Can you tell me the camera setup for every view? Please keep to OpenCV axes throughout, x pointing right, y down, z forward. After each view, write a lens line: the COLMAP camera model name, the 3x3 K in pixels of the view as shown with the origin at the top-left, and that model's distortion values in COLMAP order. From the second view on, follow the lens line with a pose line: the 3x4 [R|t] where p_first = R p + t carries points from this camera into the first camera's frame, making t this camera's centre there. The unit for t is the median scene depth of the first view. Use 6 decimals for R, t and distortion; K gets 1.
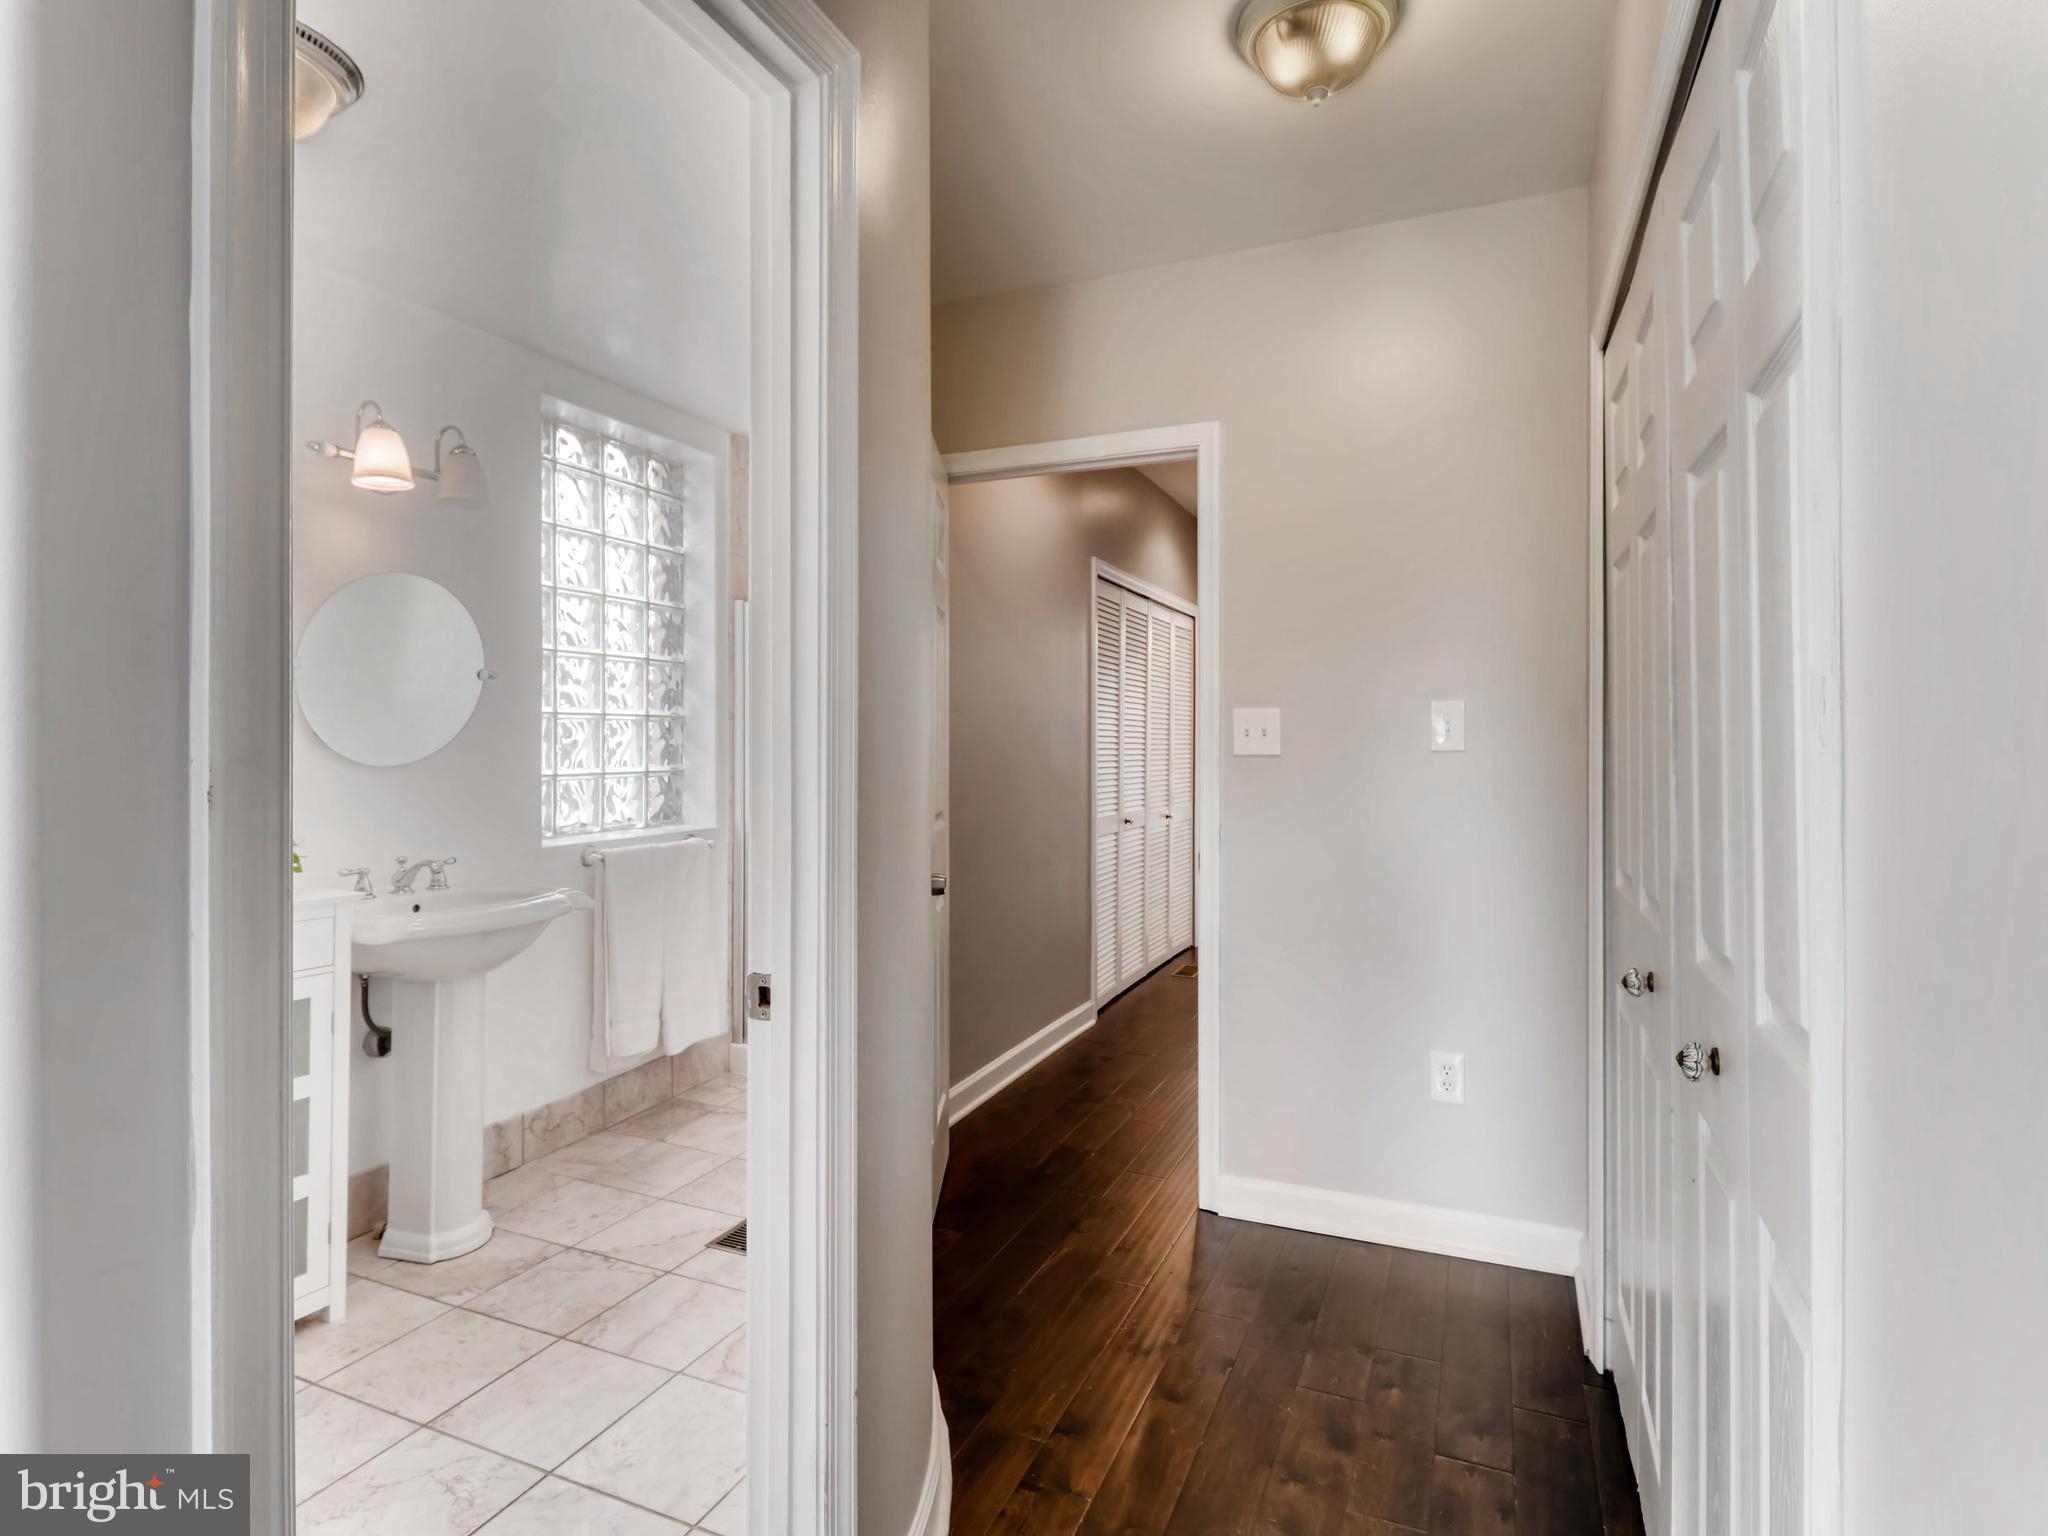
lens RADIAL K [[1056.0, 0, 1033.9], [0, 1056.0, 747.6], [0, 0, 1]] dist [0.022077, -0.016050]
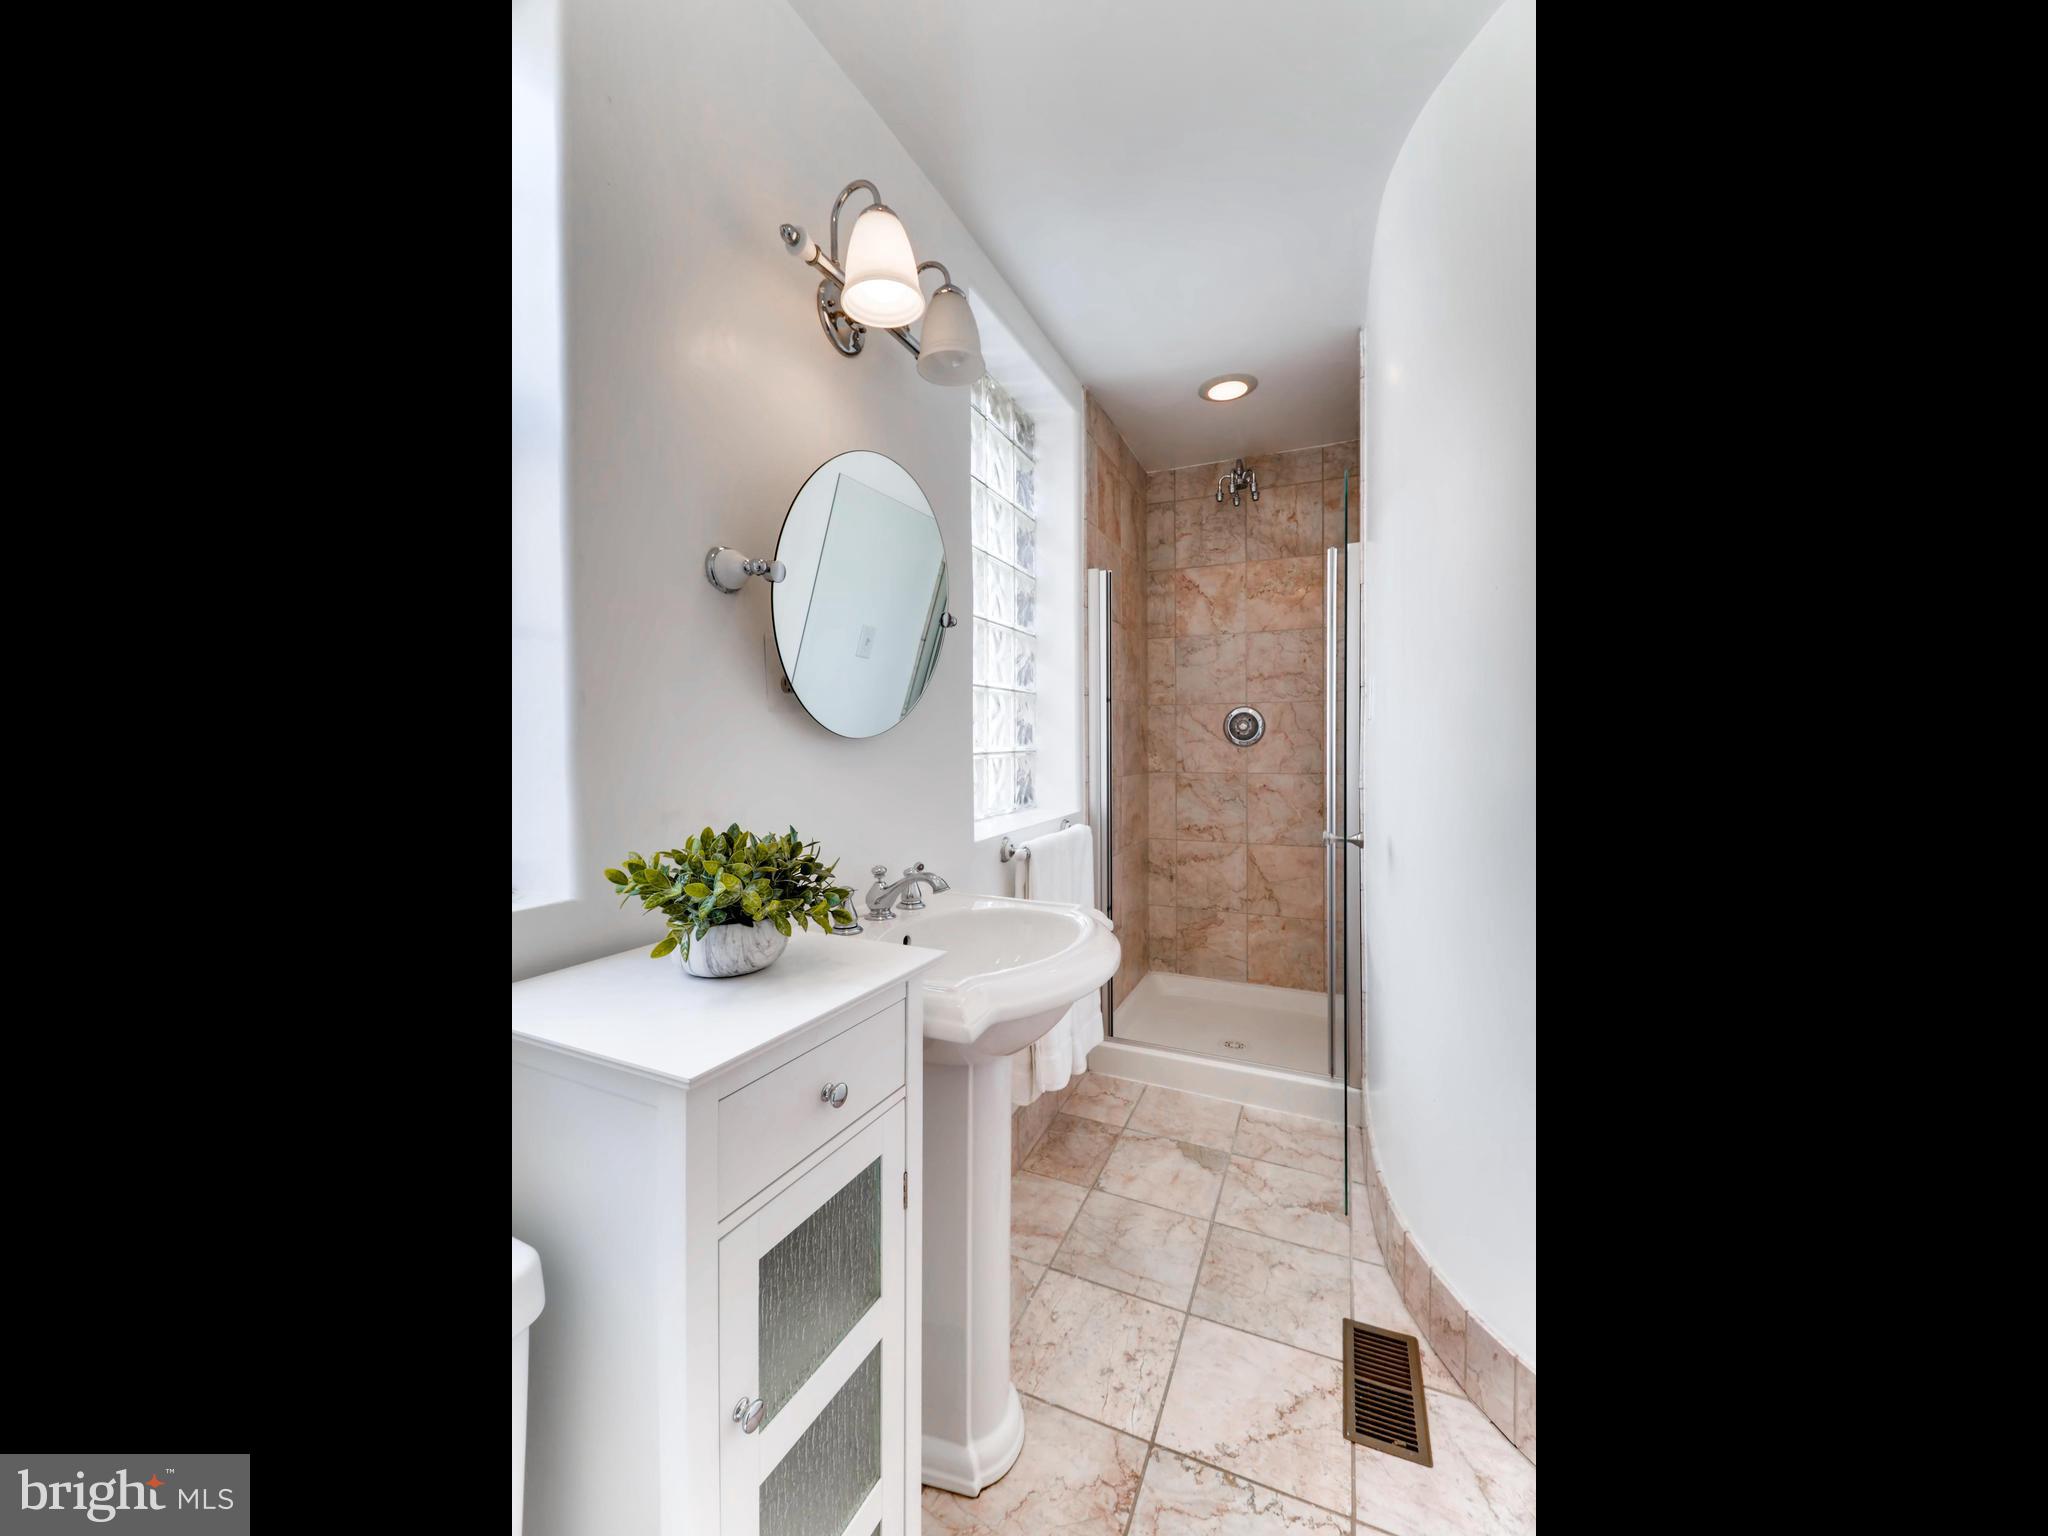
lens RADIAL K [[736.5, 0, 1024.6], [0, 736.5, 745.5], [0, 0, 1]] dist [-0.017173, -0.000079]
pose [[0.999866, -0.004695, -0.015704, -0.400953], [0.004762, 0.999980, 0.004225, 0.017773], [0.015684, -0.004299, 0.999868, 0.424525]]
